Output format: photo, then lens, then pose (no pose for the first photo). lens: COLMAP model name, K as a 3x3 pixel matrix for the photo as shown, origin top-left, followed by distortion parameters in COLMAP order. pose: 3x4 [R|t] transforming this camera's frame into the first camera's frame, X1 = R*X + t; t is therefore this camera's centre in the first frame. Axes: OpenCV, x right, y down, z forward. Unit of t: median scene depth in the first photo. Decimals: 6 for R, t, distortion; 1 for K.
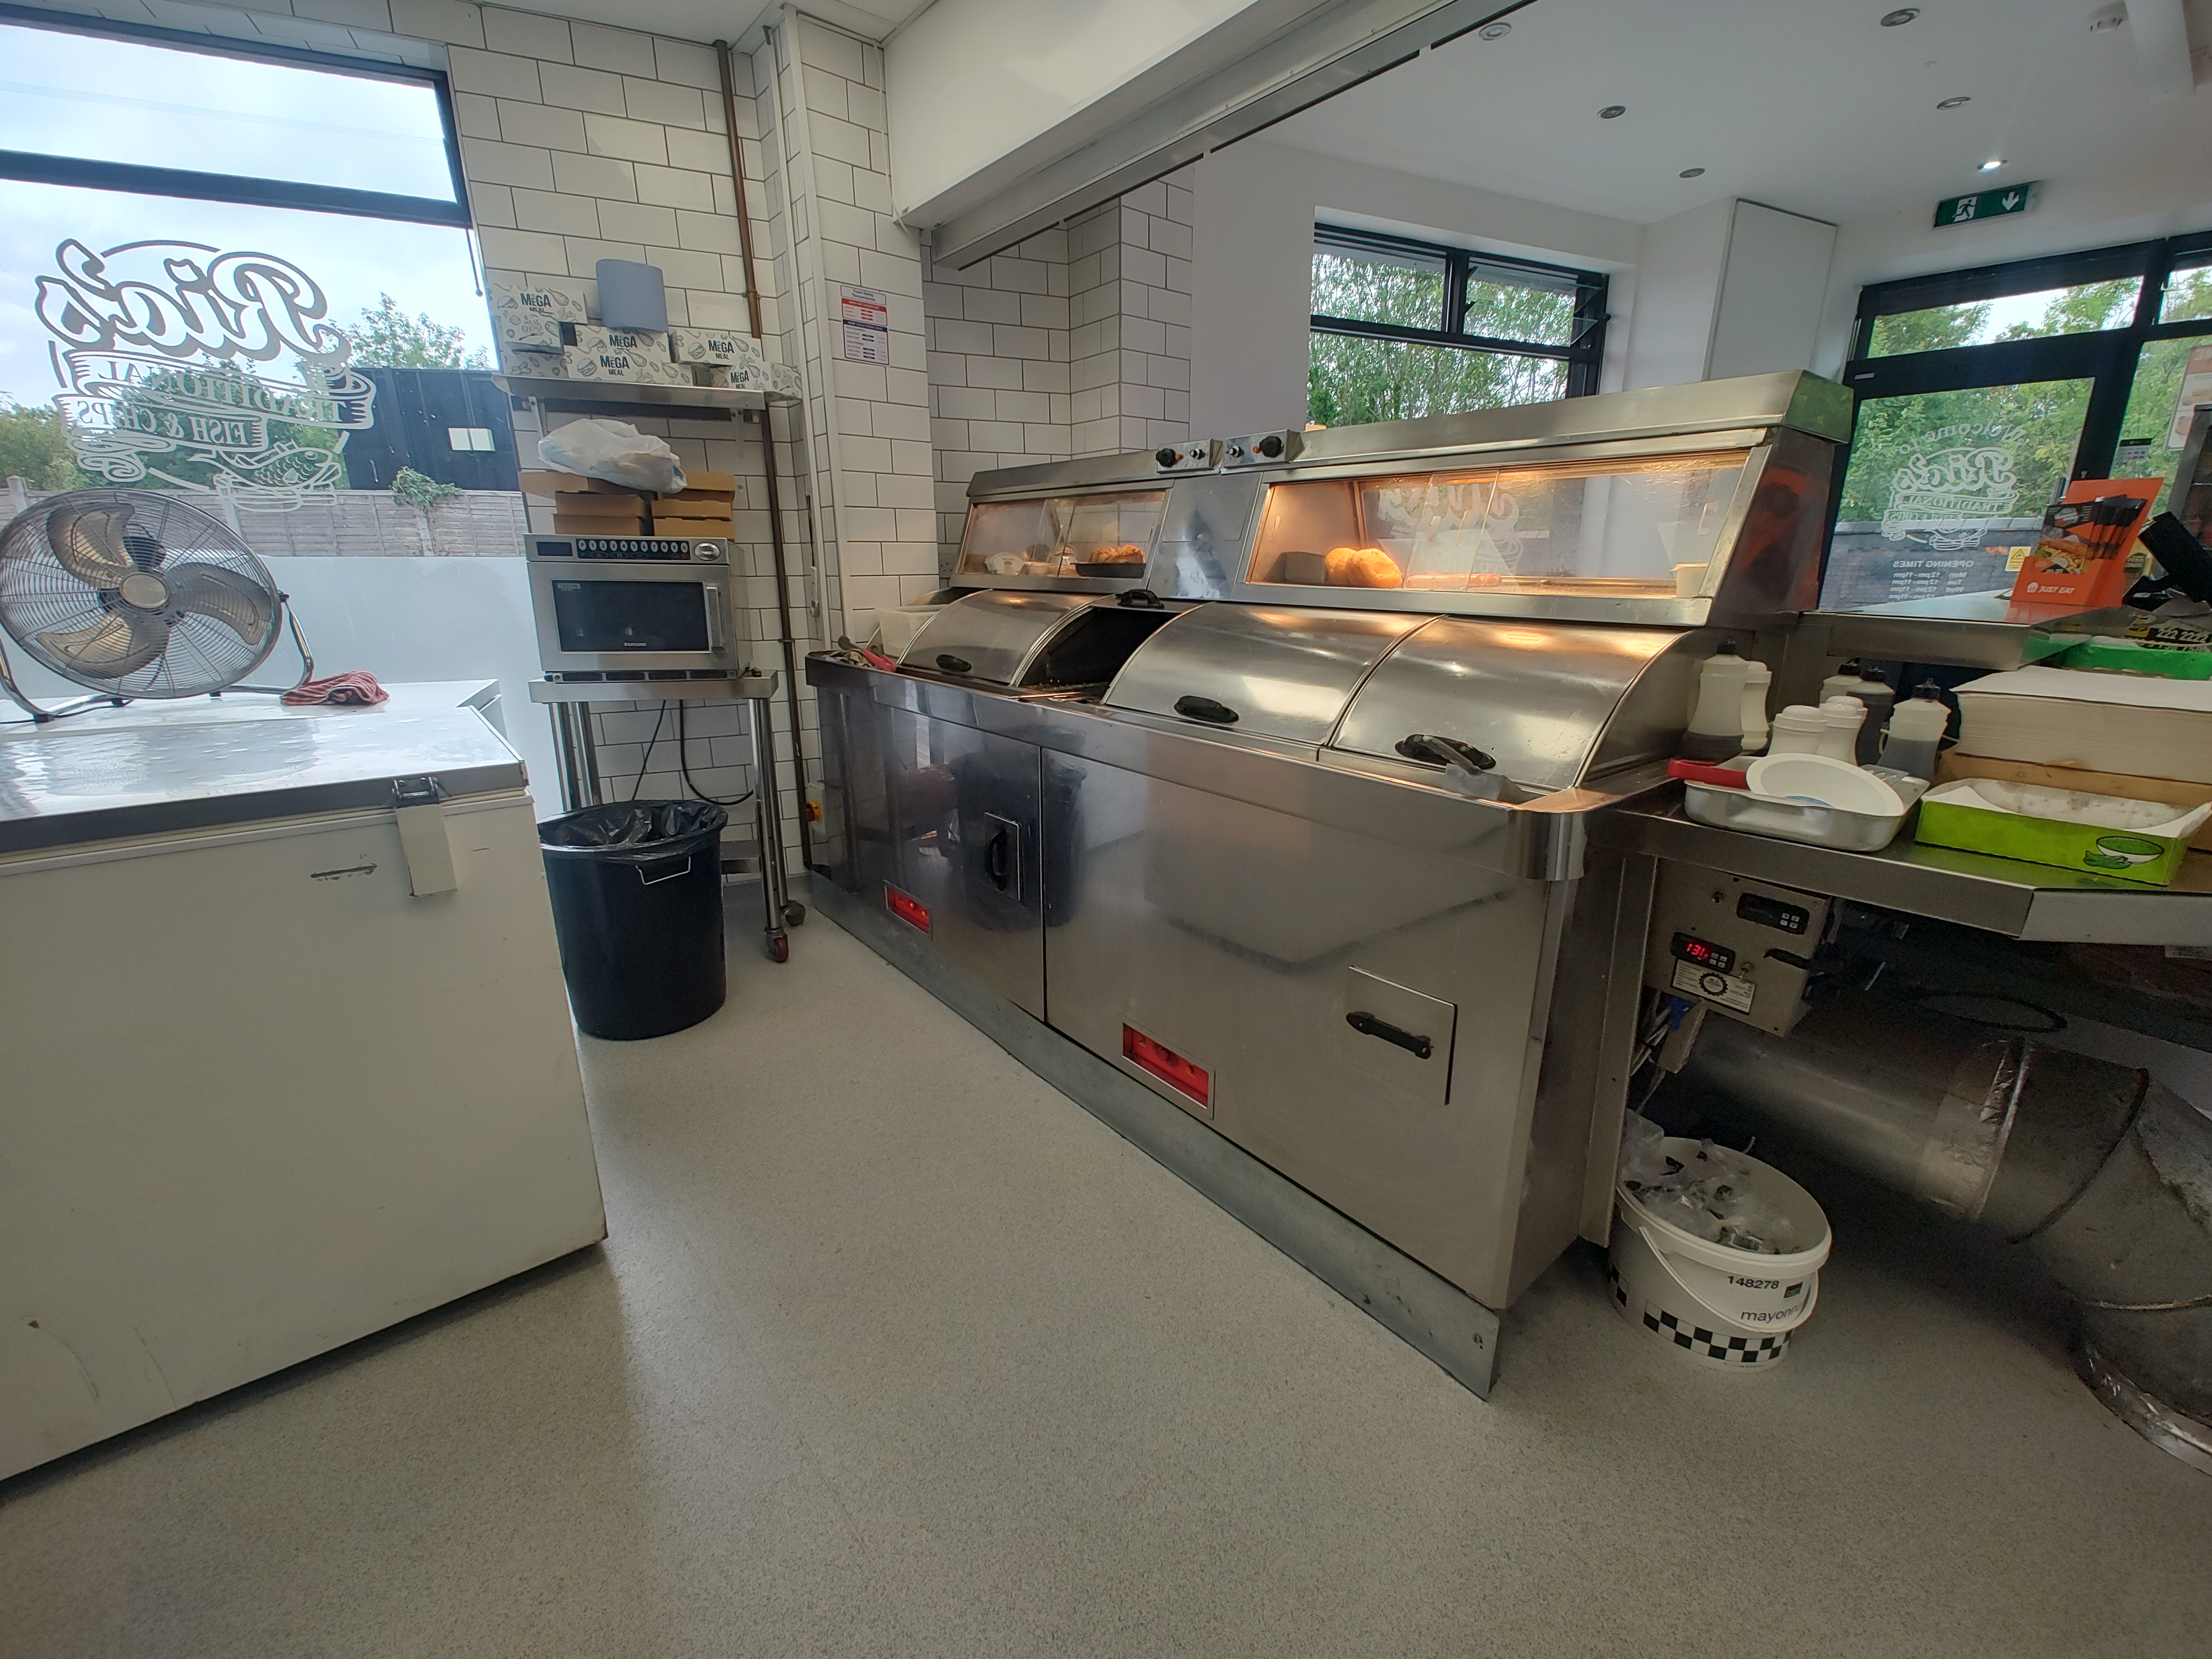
lens RADIAL K [[903.7, 0, 1101.8], [0, 903.7, 824.5], [0, 0, 1]] dist [0.011180, -0.008824]
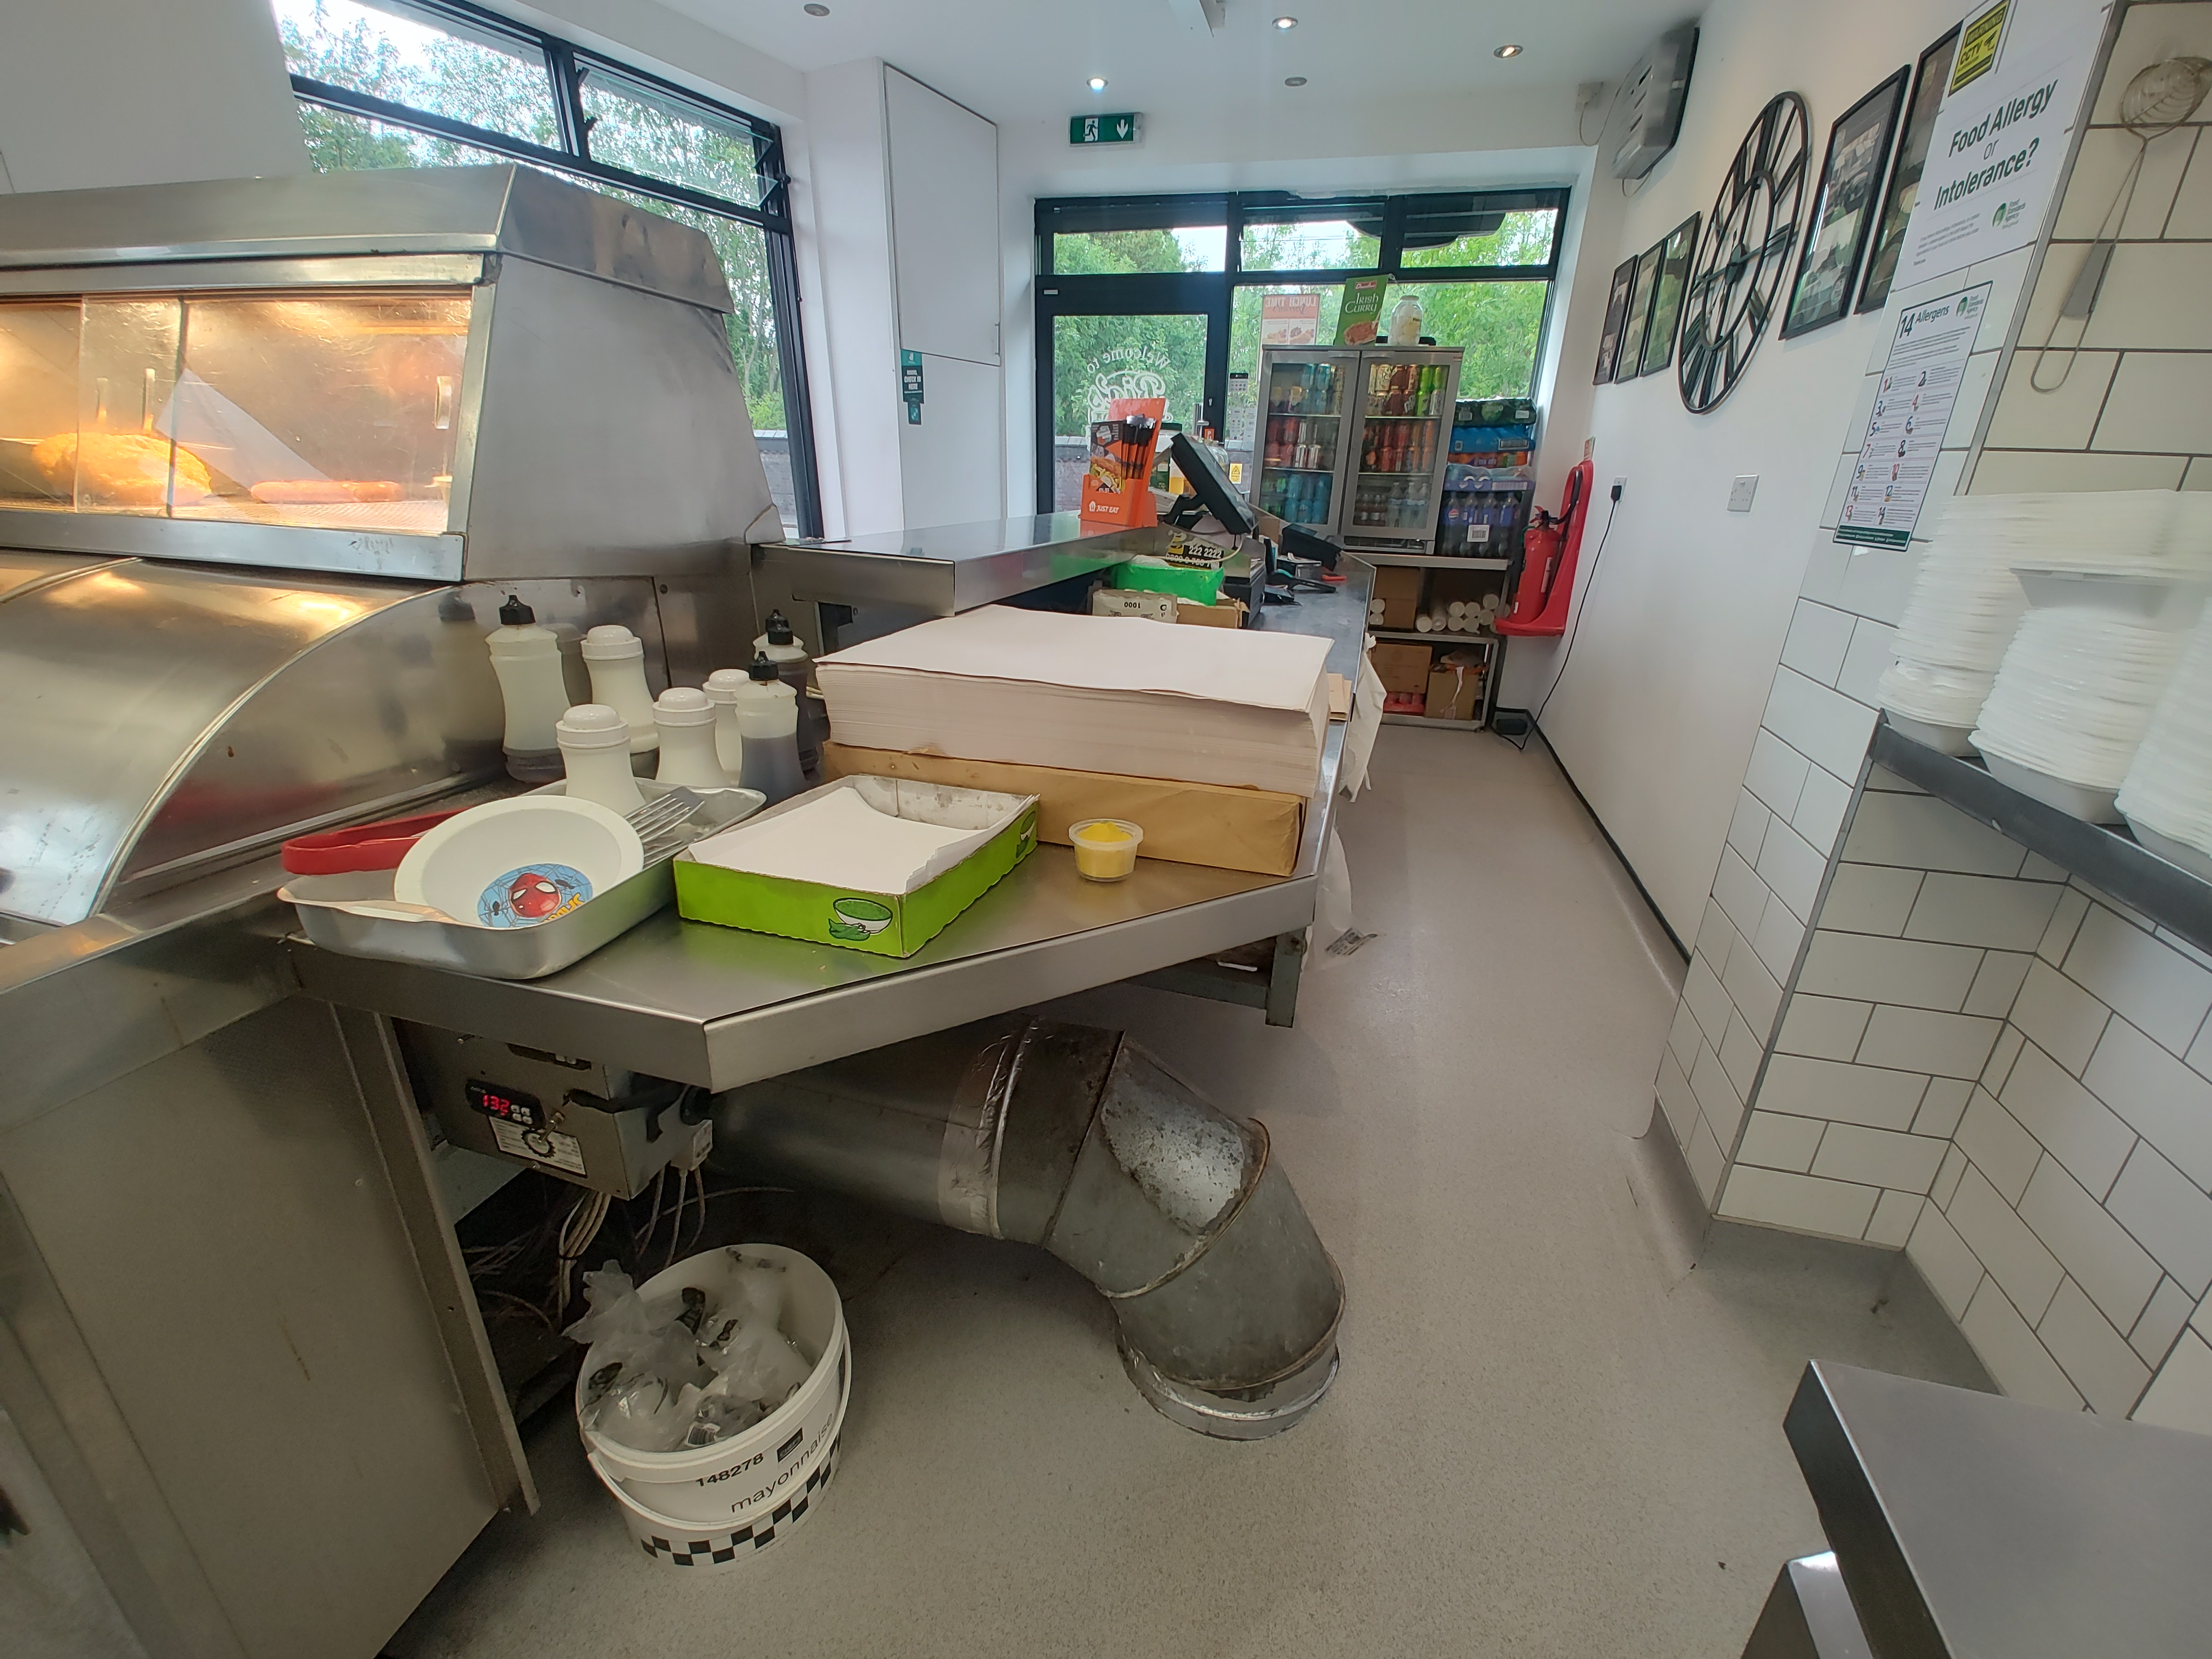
lens RADIAL K [[921.4, 0, 1106.0], [0, 921.4, 829.5], [0, 0, 1]] dist [0.000824, 0.000035]
pose [[0.810729, -0.189015, 0.554068, 0.344900], [0.133213, 0.981178, 0.139798, -0.043108], [-0.570064, -0.039529, 0.820649, 0.115631]]
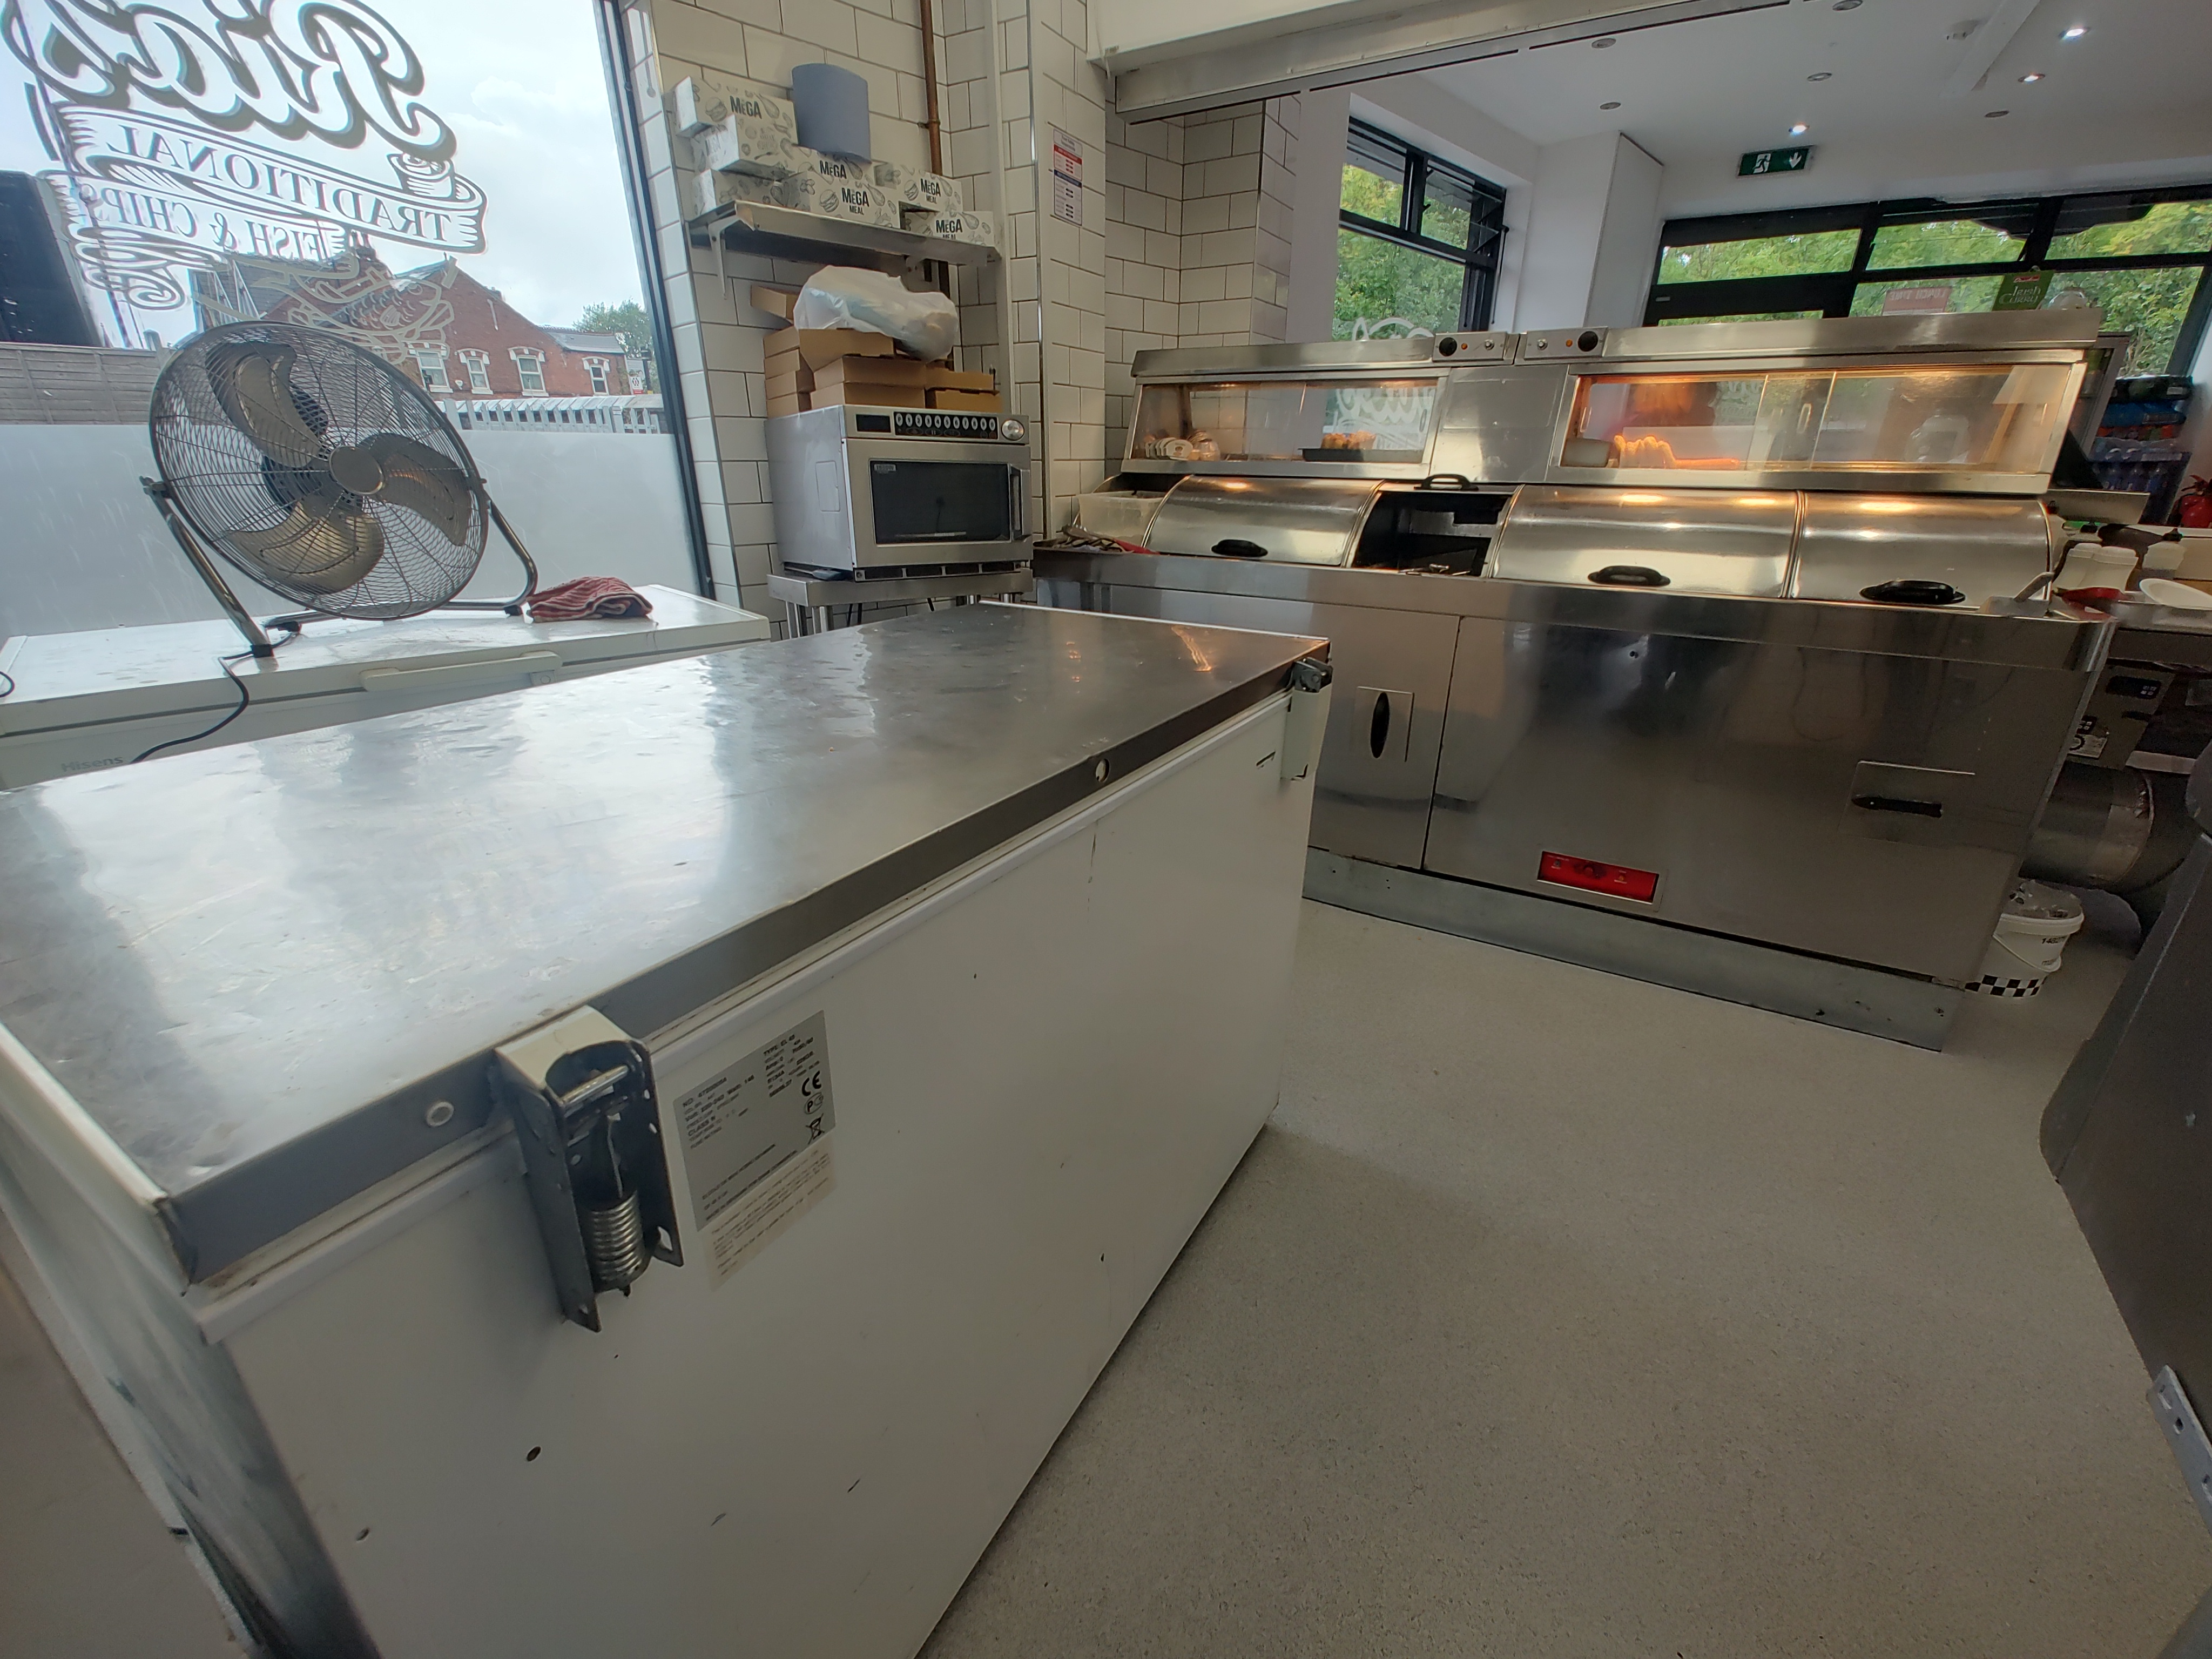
lens RADIAL K [[938.0, 0, 1097.7], [0, 938.0, 836.8], [0, 0, 1]] dist [0.000218, -0.003976]
pose [[0.937078, -0.124616, 0.326122, -0.684851], [0.091685, 0.989180, 0.114531, 0.006121], [-0.336866, -0.077424, 0.938364, 0.047490]]
